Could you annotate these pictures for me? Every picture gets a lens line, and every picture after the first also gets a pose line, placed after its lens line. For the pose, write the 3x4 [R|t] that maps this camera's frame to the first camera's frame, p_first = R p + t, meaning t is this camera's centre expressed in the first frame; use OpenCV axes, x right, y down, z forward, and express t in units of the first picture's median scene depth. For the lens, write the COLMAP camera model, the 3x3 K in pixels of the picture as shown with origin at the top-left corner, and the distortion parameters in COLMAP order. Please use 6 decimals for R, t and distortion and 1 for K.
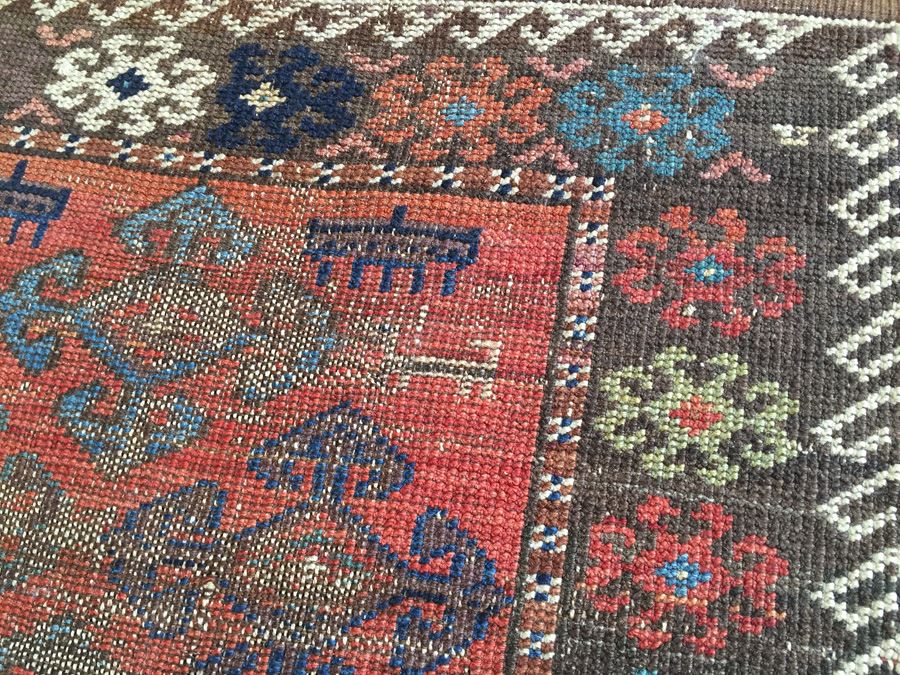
lens RADIAL K [[769.3, 0, 448.4], [0, 769.3, 336.4], [0, 0, 1]] dist [0.098046, -0.142604]
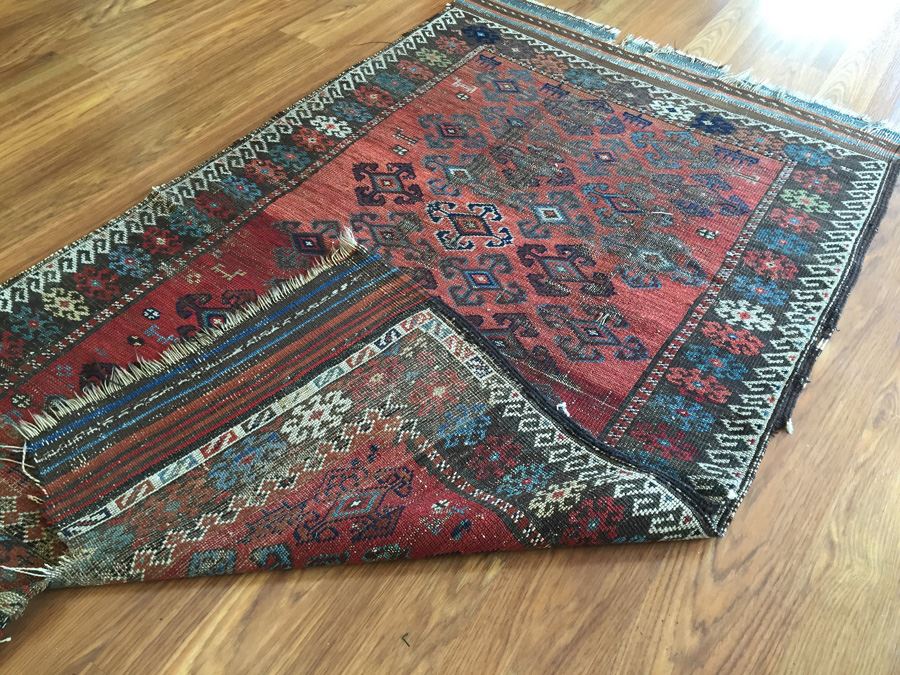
lens RADIAL K [[769.3, 0, 448.4], [0, 769.3, 336.4], [0, 0, 1]] dist [0.098046, -0.142604]
pose [[0.908323, 0.383382, -0.167238, -0.351723], [-0.418165, 0.823359, -0.383691, 2.526819], [-0.009403, 0.418448, 0.908192, -1.988845]]
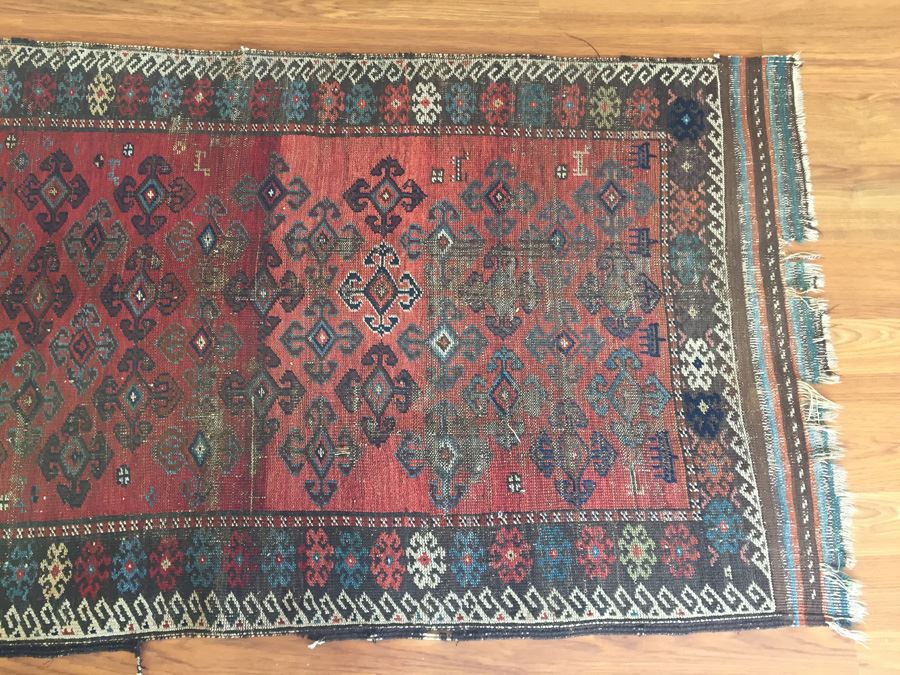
lens RADIAL K [[769.3, 0, 448.4], [0, 769.3, 336.4], [0, 0, 1]] dist [0.098046, -0.142604]
pose [[0.188201, 0.969590, -0.156447, -0.218040], [-0.957197, 0.216746, 0.191820, 0.025284], [0.219896, 0.113650, 0.968881, -2.405853]]
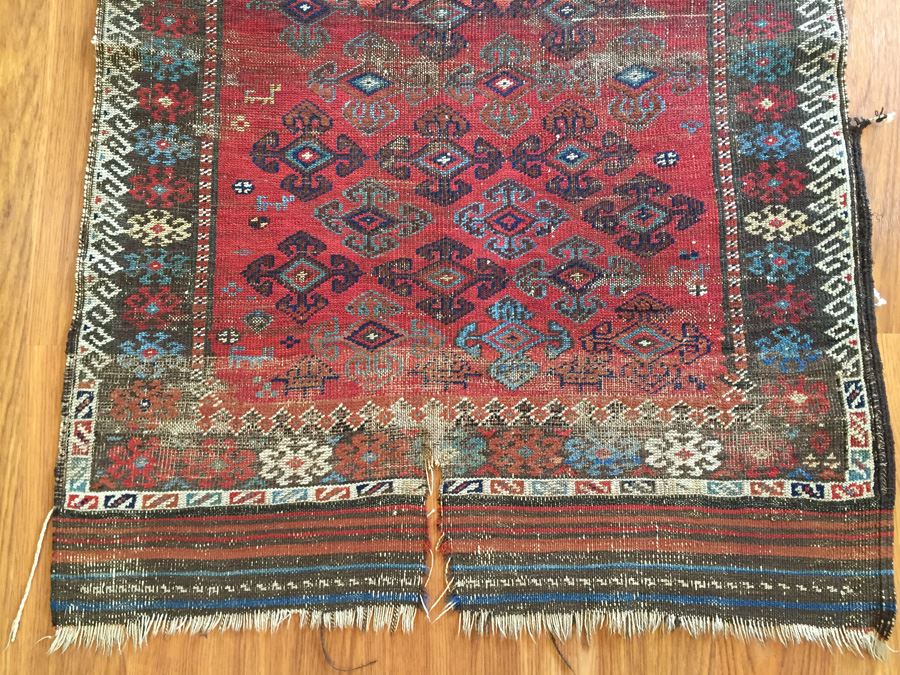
lens RADIAL K [[769.3, 0, 448.4], [0, 769.3, 336.4], [0, 0, 1]] dist [0.098046, -0.142604]
pose [[0.981038, -0.163359, 0.104300, -1.485854], [0.141381, 0.971270, 0.191431, 1.926252], [-0.132575, -0.173055, 0.975949, -2.191134]]
